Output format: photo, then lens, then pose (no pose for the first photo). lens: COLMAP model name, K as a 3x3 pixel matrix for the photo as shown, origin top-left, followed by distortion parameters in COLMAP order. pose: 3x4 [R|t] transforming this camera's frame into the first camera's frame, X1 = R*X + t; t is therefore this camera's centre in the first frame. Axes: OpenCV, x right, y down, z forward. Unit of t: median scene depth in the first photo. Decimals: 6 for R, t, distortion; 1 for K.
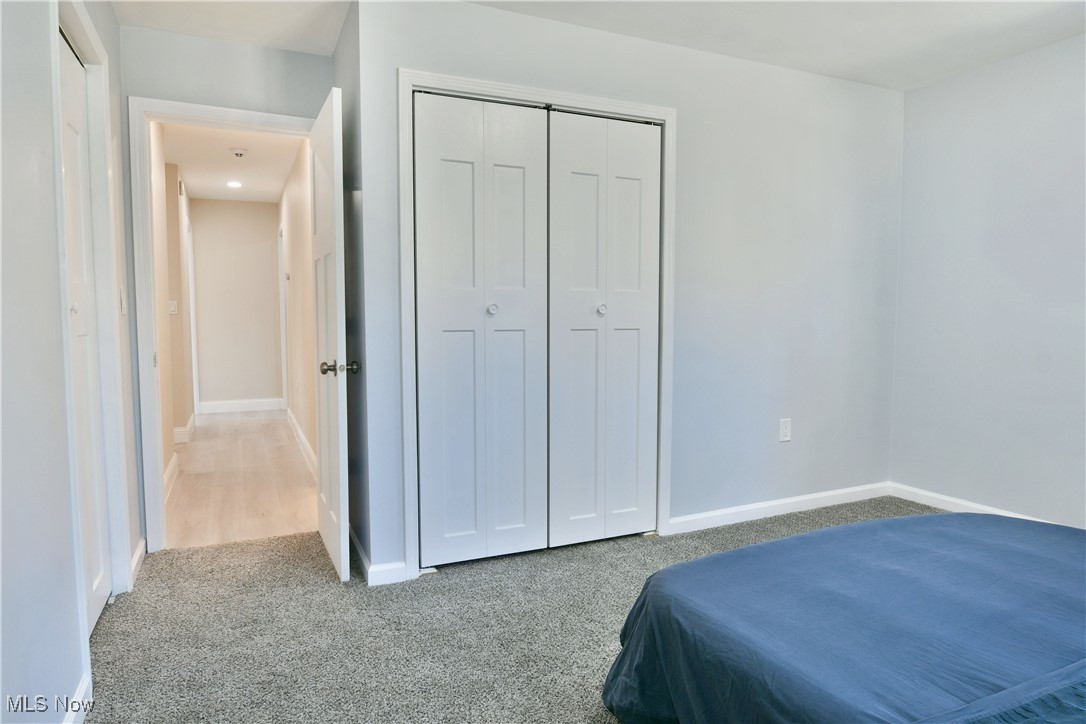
lens RADIAL K [[662.0, 0, 540.3], [0, 662.0, 365.6], [0, 0, 1]] dist [-0.000945, -0.018458]
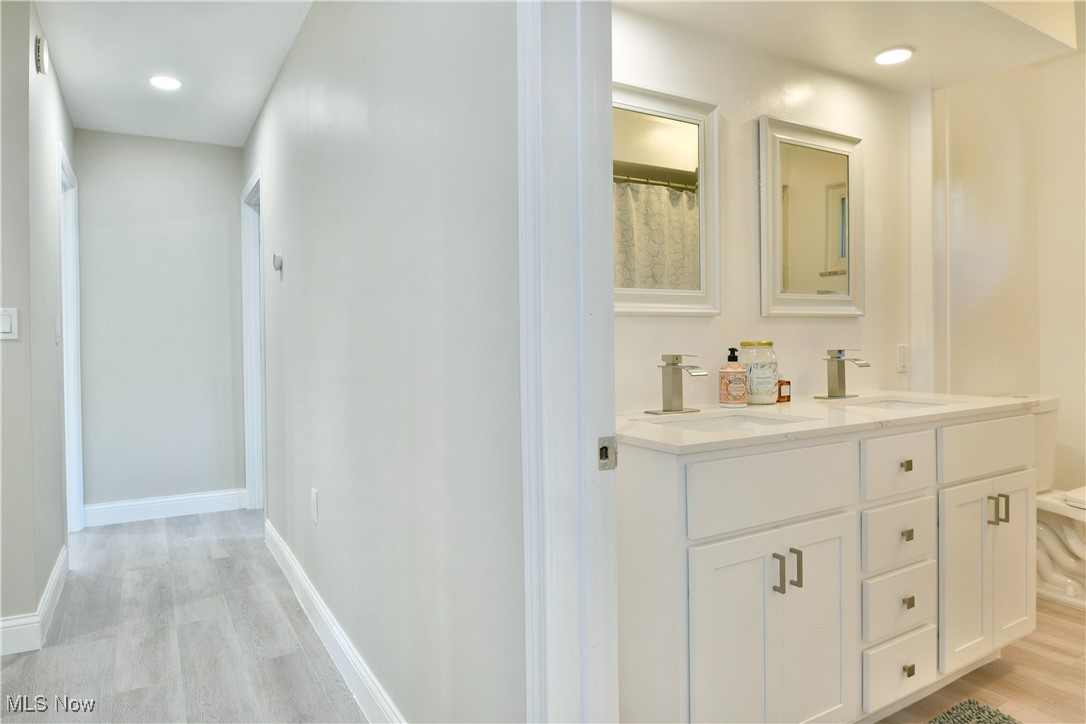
lens RADIAL K [[655.5, 0, 547.2], [0, 655.5, 347.8], [0, 0, 1]] dist [0.004249, 0.000974]
pose [[0.993124, -0.012305, 0.116421, -0.218837], [0.020074, 0.997631, -0.065799, -0.031729], [-0.115336, 0.067684, 0.991018, 0.451296]]
